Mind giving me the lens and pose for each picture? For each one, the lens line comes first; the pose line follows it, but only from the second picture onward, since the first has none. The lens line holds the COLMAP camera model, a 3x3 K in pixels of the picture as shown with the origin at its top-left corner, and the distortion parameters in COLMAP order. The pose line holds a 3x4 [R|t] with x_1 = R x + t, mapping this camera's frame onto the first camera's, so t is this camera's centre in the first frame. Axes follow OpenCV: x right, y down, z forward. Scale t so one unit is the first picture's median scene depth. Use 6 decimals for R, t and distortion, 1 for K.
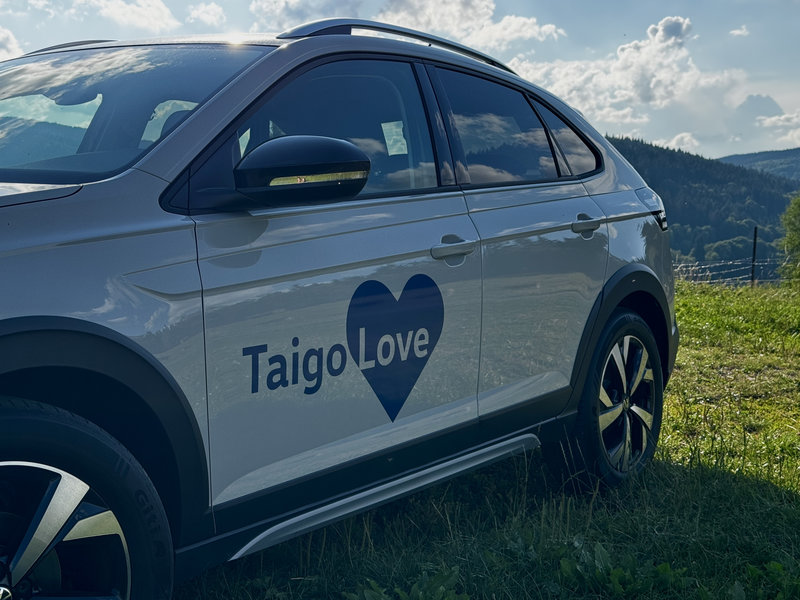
lens RADIAL K [[1194.1, 0, 400.0], [0, 1194.1, 300.0], [0, 0, 1]] dist [-0.033167, 0.902122]
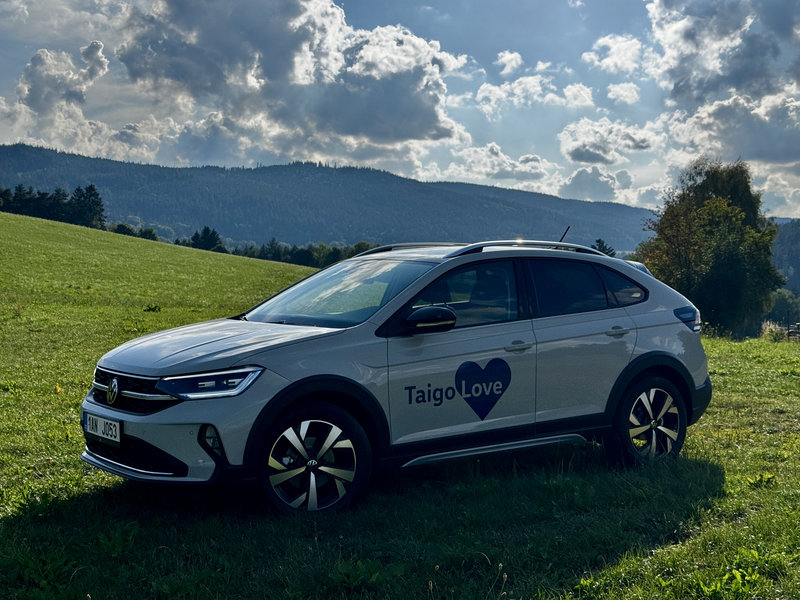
lens RADIAL K [[1113.8, 0, 400.0], [0, 1113.8, 300.0], [0, 0, 1]] dist [0.115645, -0.018171]
pose [[0.935526, 0.004156, -0.353233, 0.483221], [-0.018687, 0.999113, -0.037737, -0.039307], [0.352763, 0.041905, 0.934774, -0.884013]]
